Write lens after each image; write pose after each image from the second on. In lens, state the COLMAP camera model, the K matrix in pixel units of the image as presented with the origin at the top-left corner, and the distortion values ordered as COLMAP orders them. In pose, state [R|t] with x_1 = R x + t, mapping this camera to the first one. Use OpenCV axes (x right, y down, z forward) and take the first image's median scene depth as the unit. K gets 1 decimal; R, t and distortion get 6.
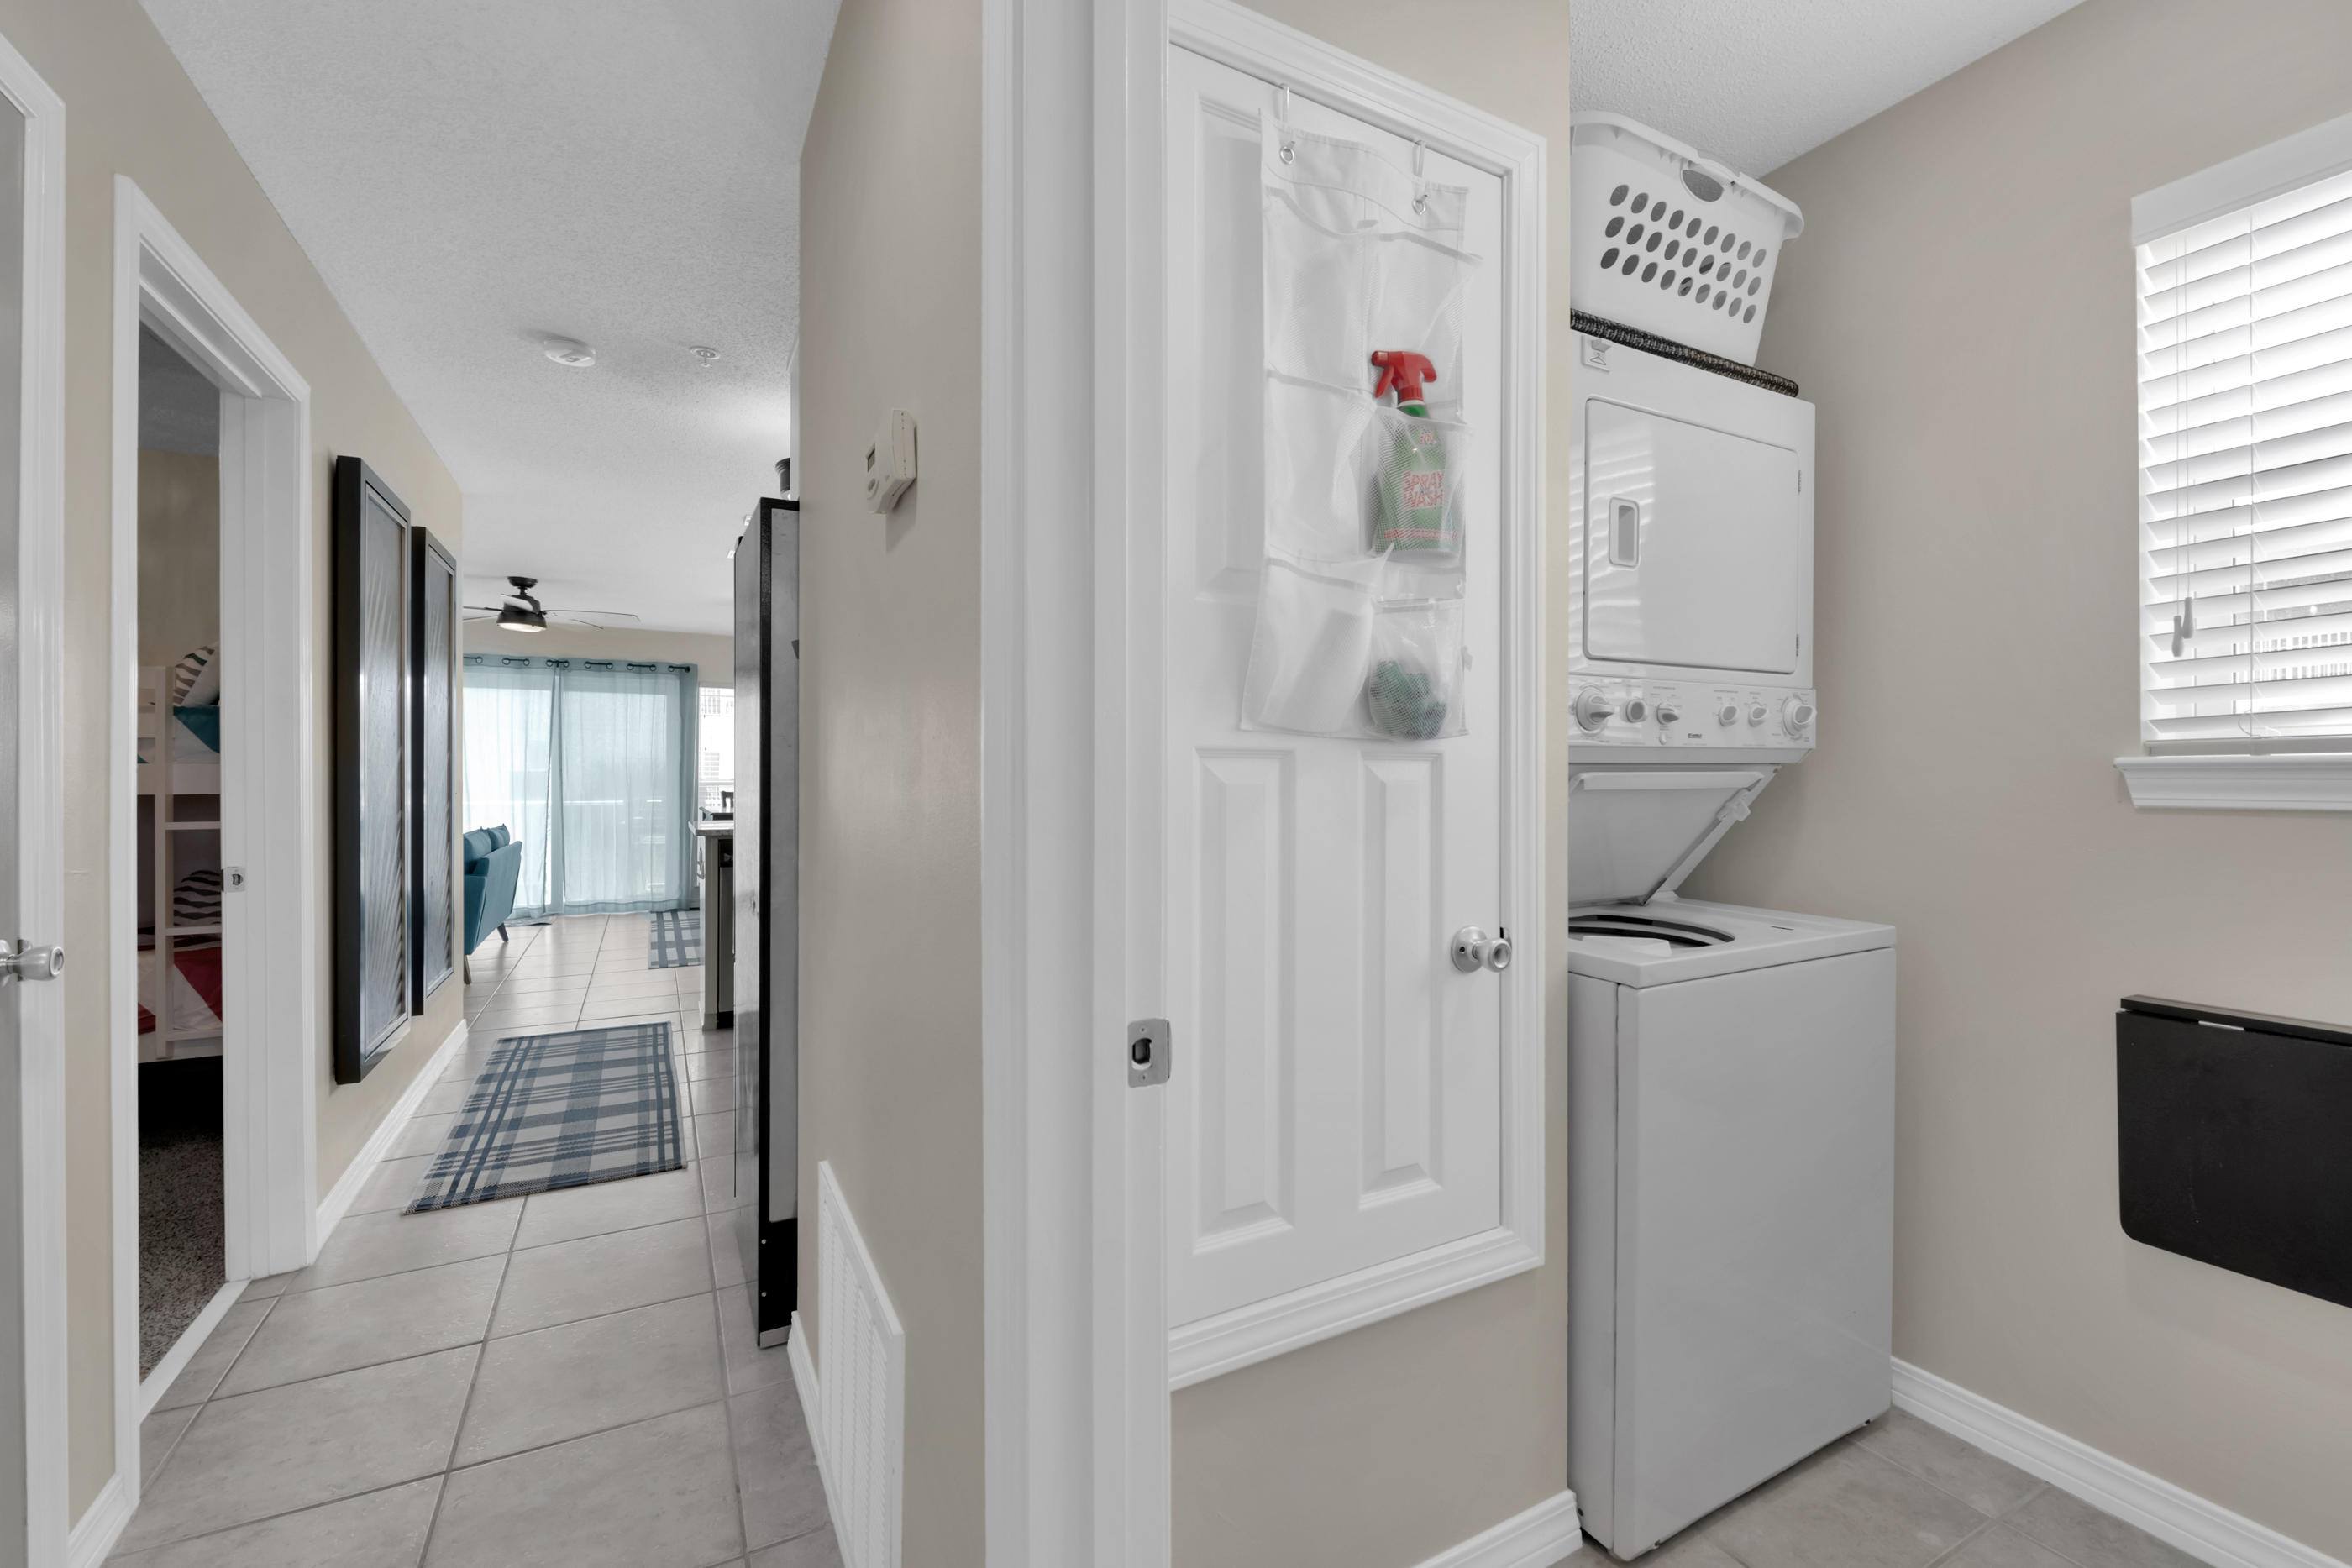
lens RADIAL K [[967.0, 0, 1219.3], [0, 967.0, 775.9], [0, 0, 1]] dist [0.003324, -0.006367]
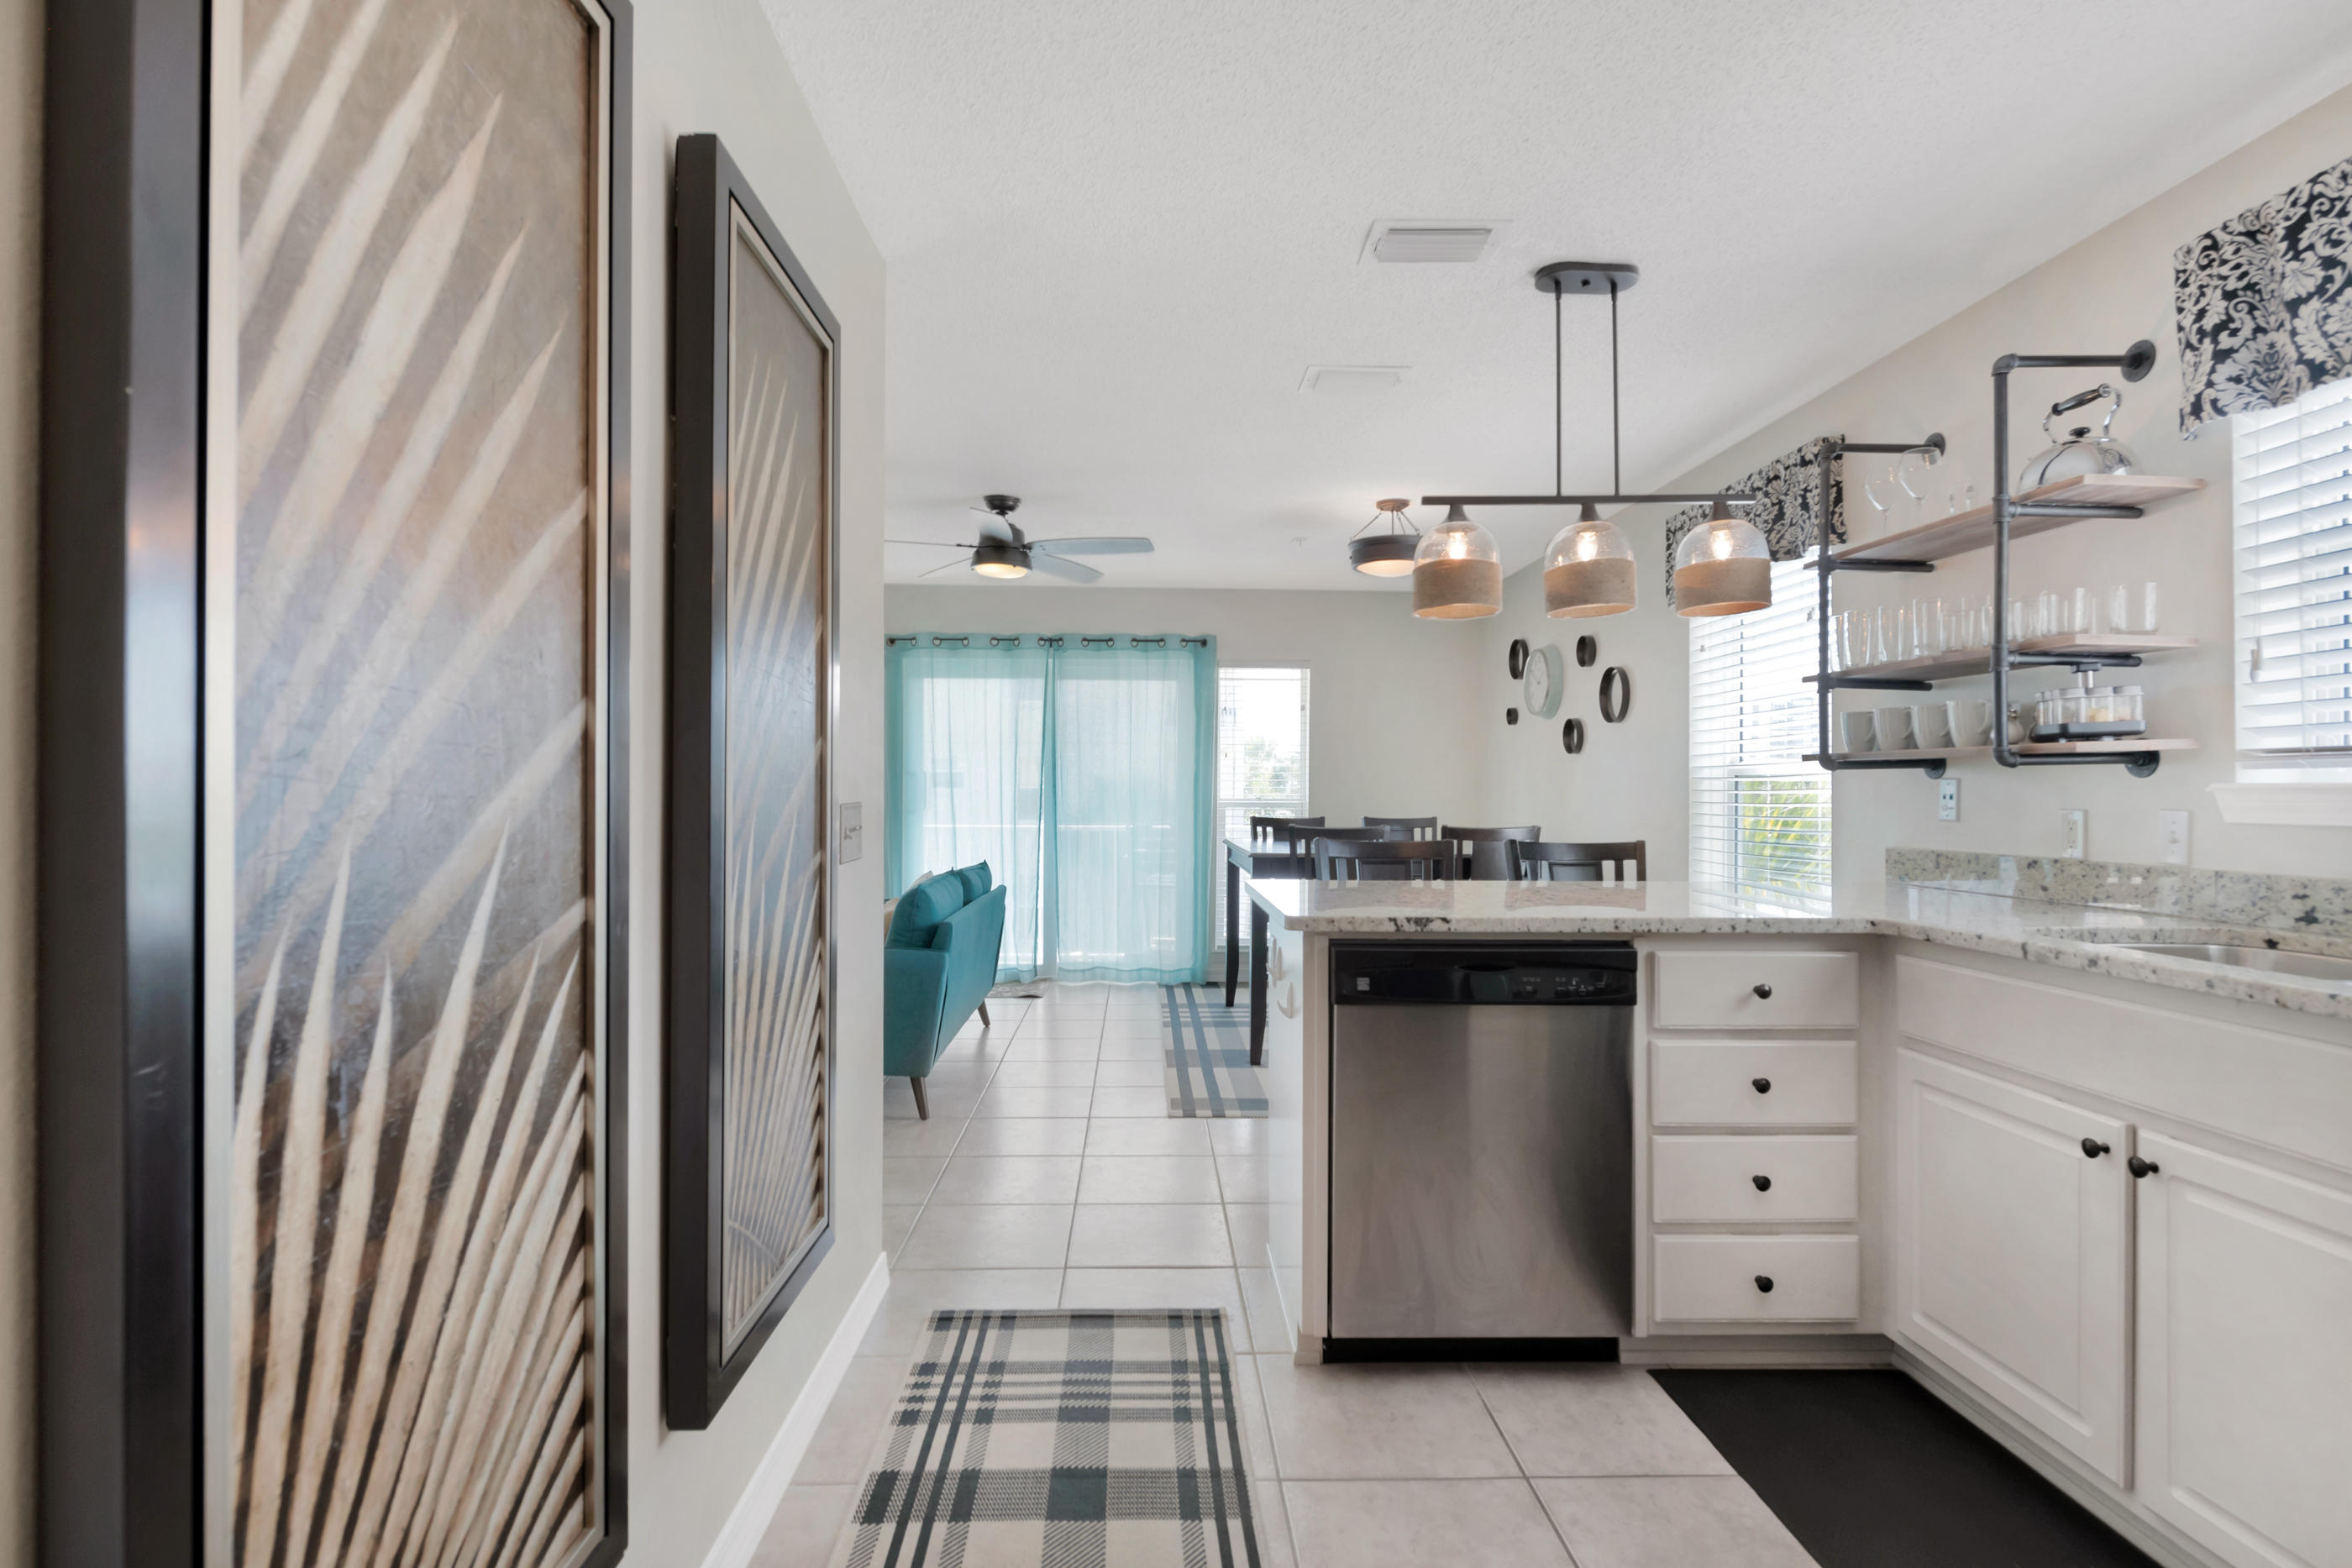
lens RADIAL K [[1116.0, 0, 1188.2], [0, 1116.0, 787.6], [0, 0, 1]] dist [0.000714, -0.004355]
pose [[0.883202, -0.000260, -0.468992, -0.199568], [-0.002109, 0.999988, -0.004526, -0.001074], [0.468988, 0.004986, 0.883191, 0.309090]]
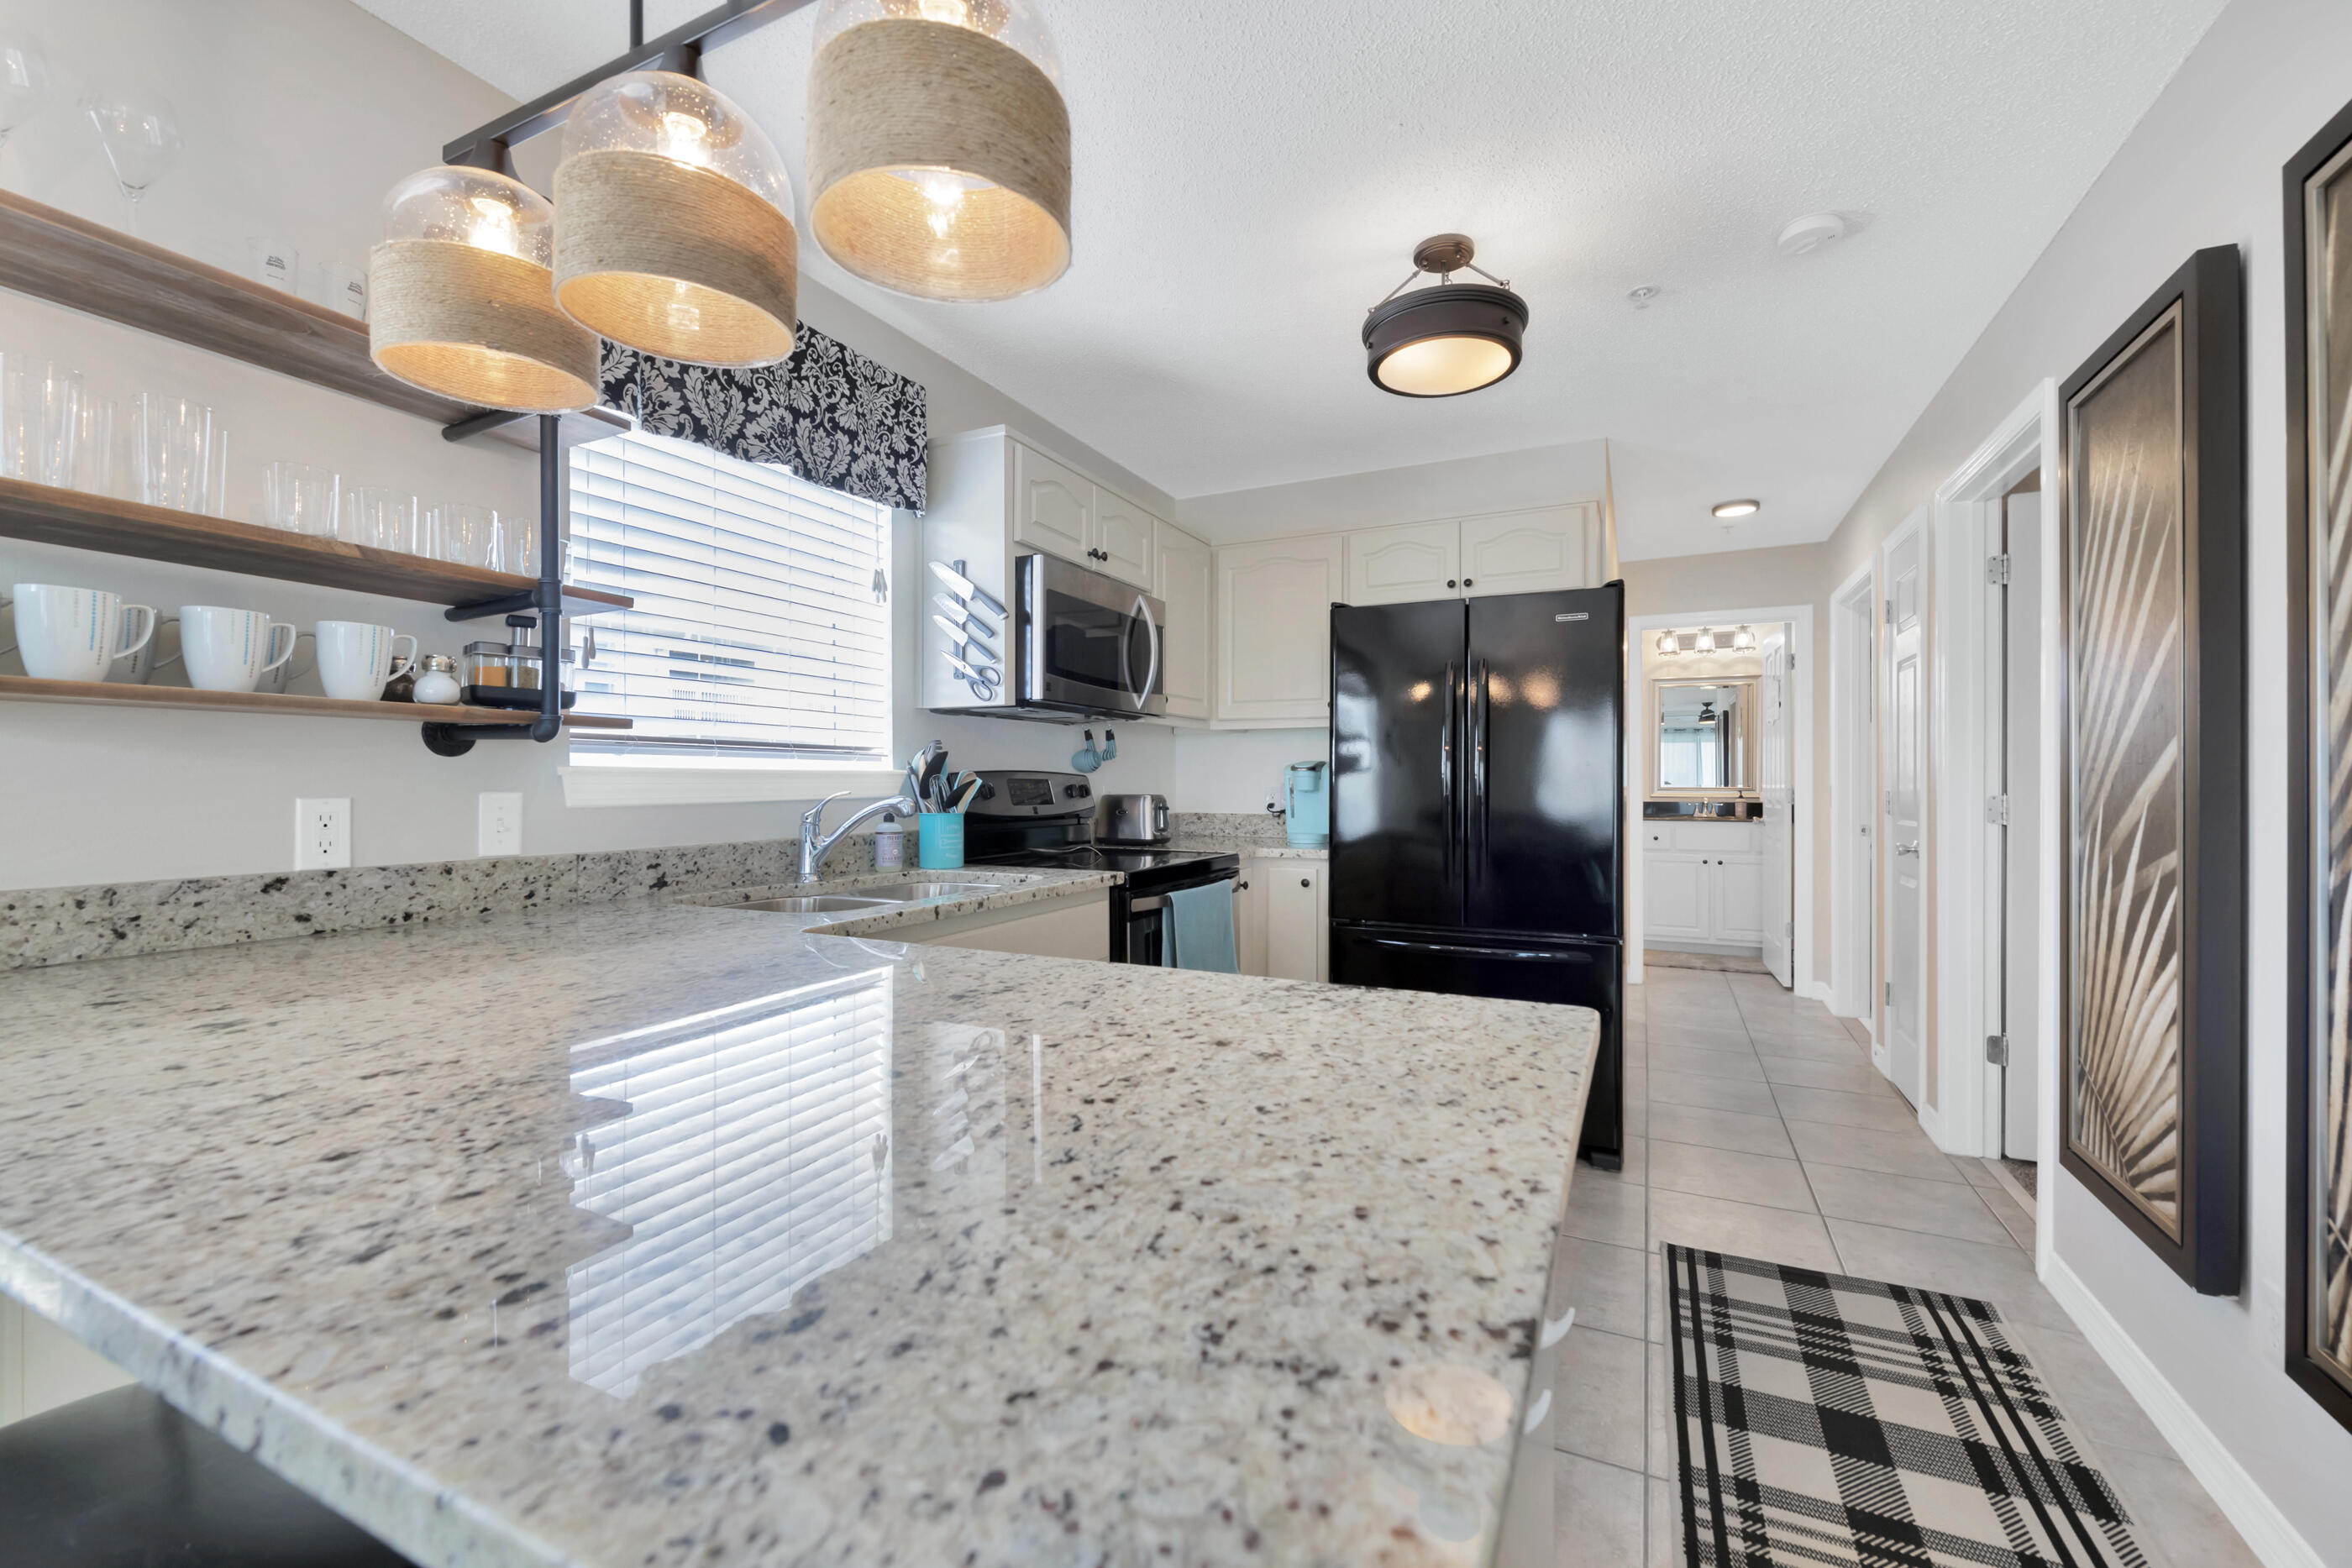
lens RADIAL K [[955.2, 0, 1182.4], [0, 955.2, 780.0], [0, 0, 1]] dist [0.005788, -0.006069]
pose [[-0.554817, 0.001569, 0.831971, -0.390619], [-0.000564, 0.999997, -0.002263, 0.000040], [-0.831972, -0.001725, -0.554814, 0.697784]]
